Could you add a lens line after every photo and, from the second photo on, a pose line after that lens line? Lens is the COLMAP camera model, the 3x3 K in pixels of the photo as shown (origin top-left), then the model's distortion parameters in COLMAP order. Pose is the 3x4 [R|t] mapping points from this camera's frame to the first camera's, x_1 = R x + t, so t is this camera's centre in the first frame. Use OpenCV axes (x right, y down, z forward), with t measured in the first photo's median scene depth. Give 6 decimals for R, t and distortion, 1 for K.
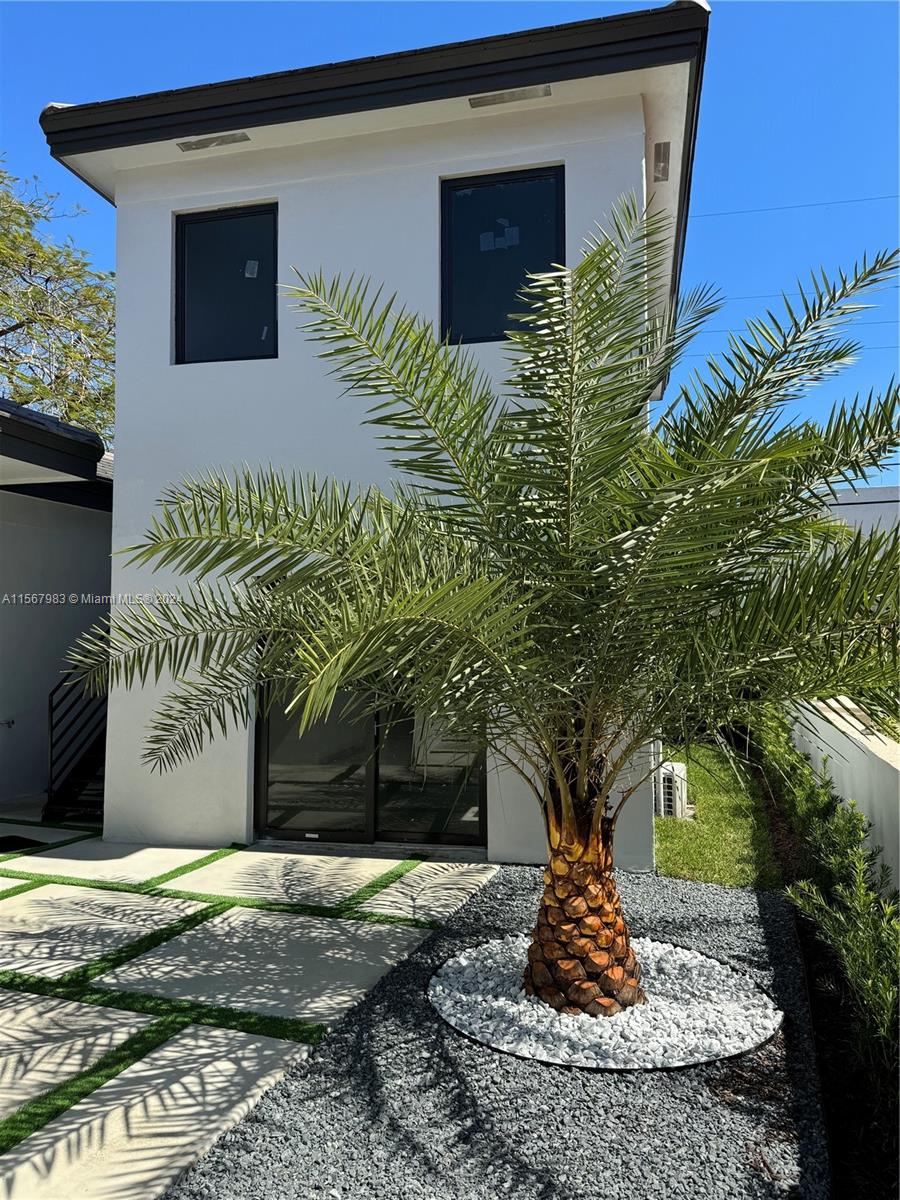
lens RADIAL K [[839.4, 0, 450.0], [0, 839.4, 600.0], [0, 0, 1]] dist [0.067005, -0.064608]
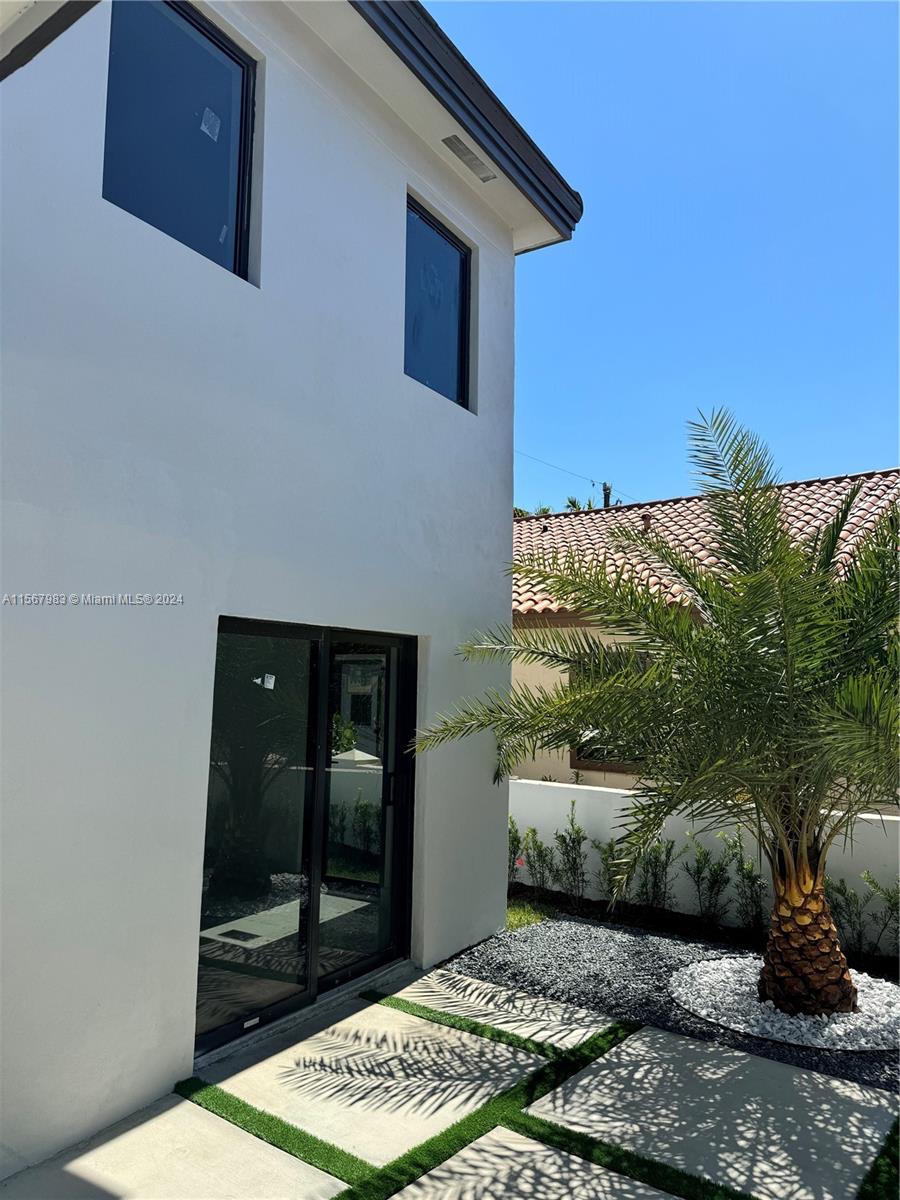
lens RADIAL K [[839.4, 0, 450.0], [0, 839.4, 600.0], [0, 0, 1]] dist [0.067005, -0.064608]
pose [[0.329026, 0.108555, 0.938061, -1.133094], [-0.063801, 0.993656, -0.092610, 0.009148], [-0.942163, -0.029378, 0.333864, 0.957599]]
